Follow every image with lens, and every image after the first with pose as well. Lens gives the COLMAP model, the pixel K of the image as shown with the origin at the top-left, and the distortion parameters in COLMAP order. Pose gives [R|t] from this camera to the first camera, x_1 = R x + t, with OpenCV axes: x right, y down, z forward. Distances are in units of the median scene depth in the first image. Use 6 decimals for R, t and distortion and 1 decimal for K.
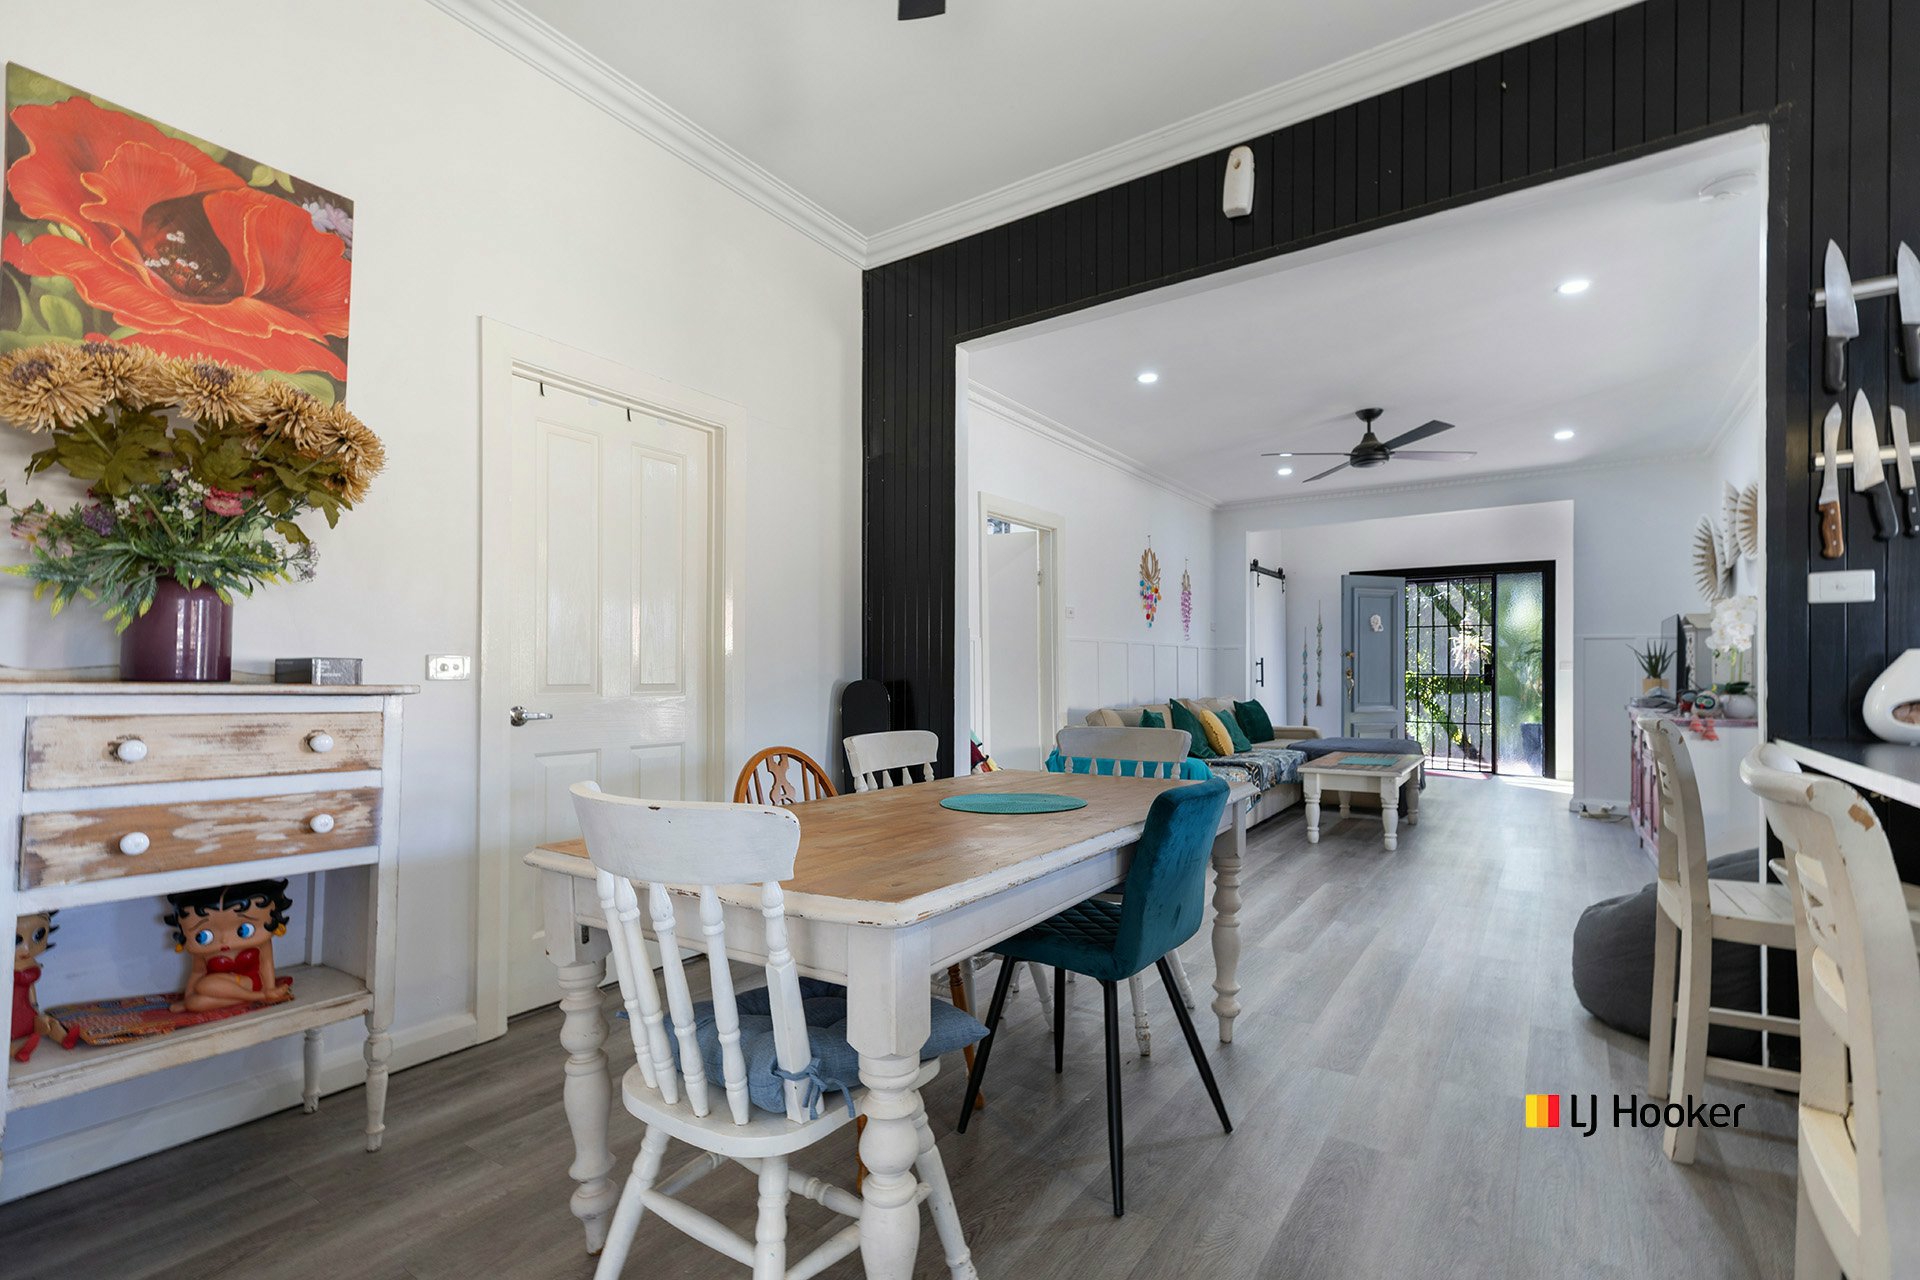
lens RADIAL K [[869.5, 0, 960.0], [0, 869.5, 677.1], [0, 0, 1]] dist [0.008725, 0.000600]
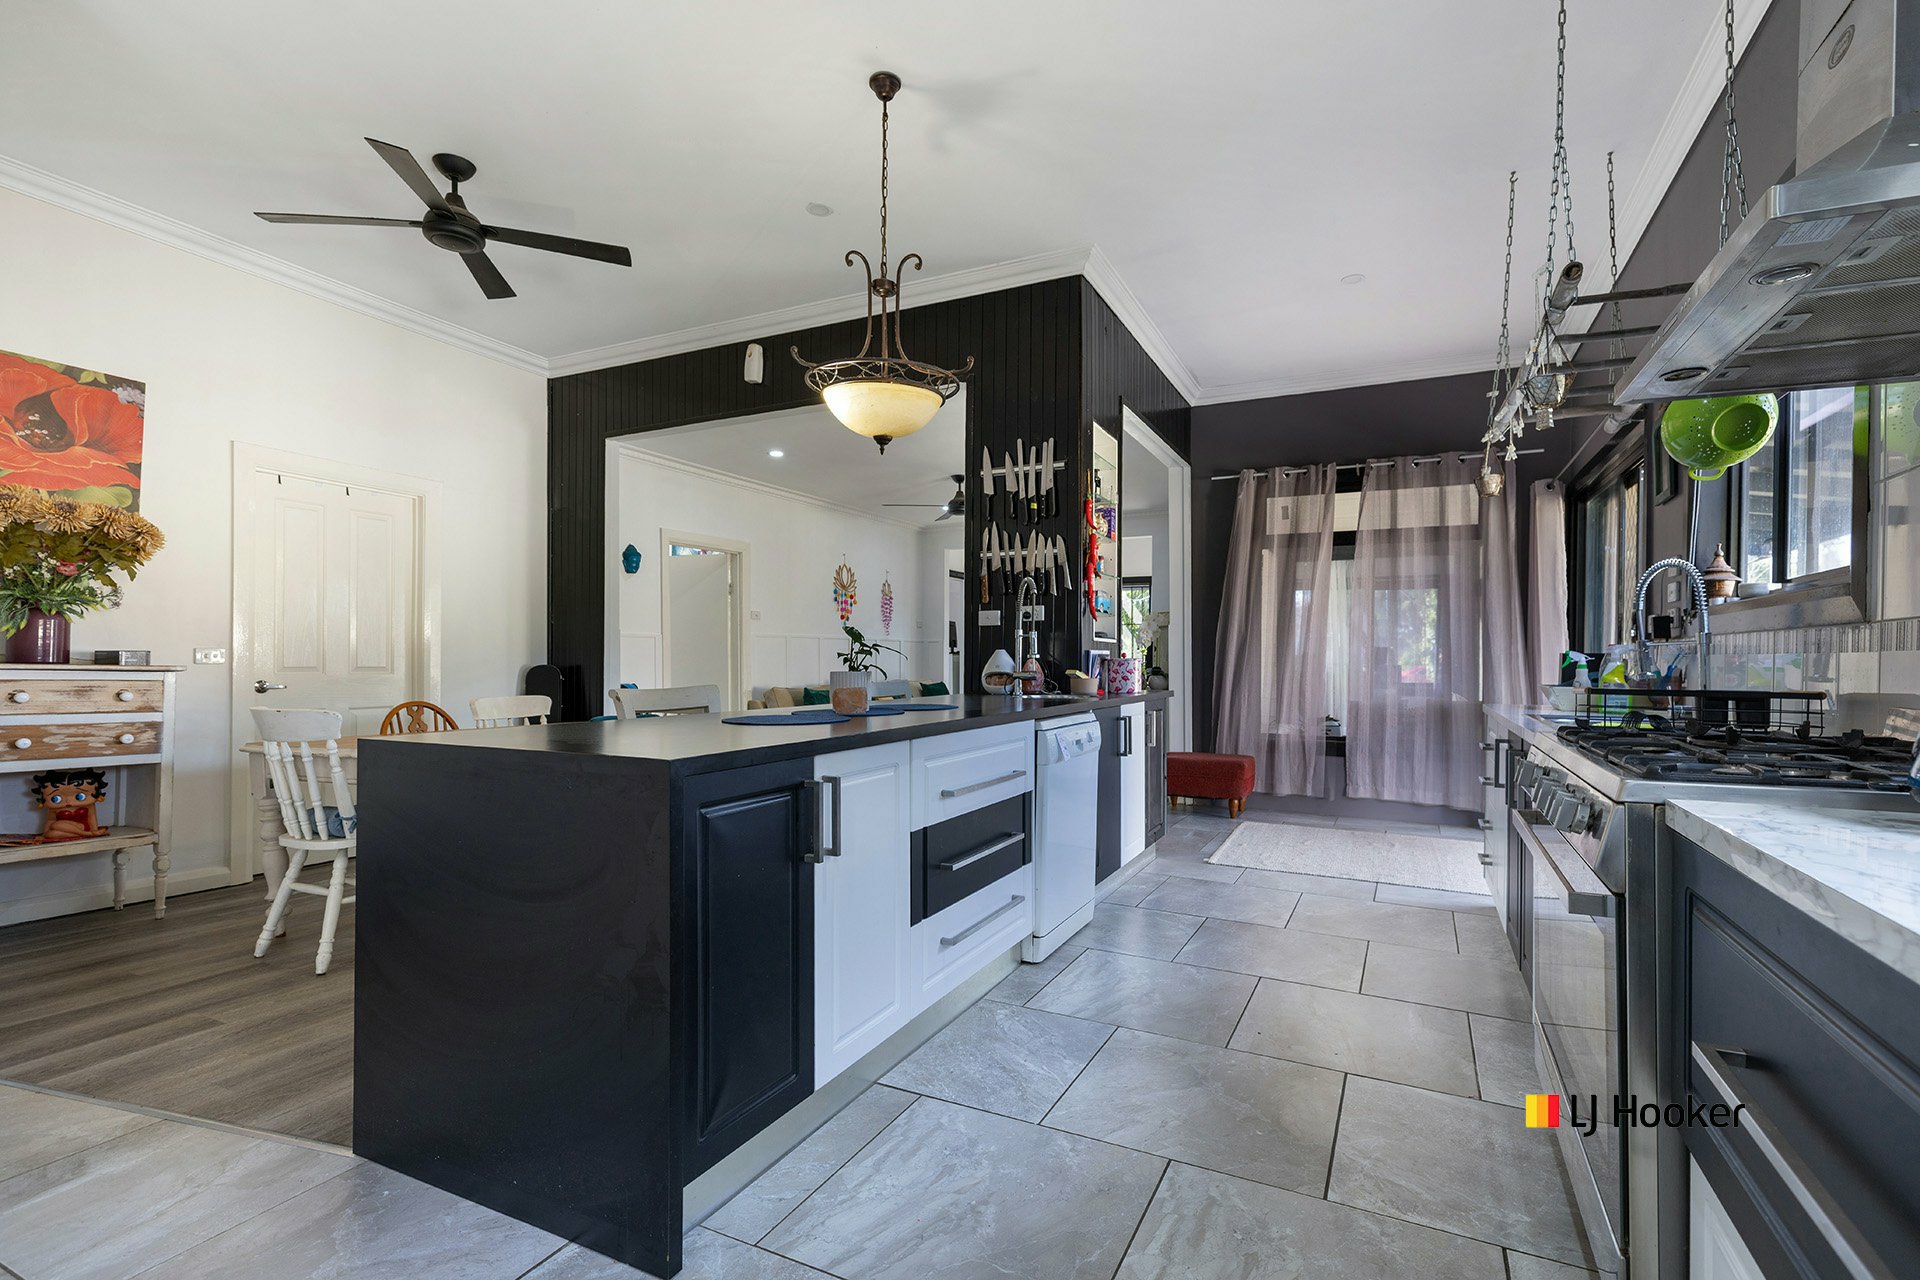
lens RADIAL K [[883.8, 0, 995.5], [0, 883.8, 667.4], [0, 0, 1]] dist [0.000746, -0.000121]
pose [[0.986606, 0.000178, 0.163119, 0.703919], [-0.000516, 0.999998, 0.002029, 0.007480], [-0.163118, -0.002086, 0.986604, -1.035107]]
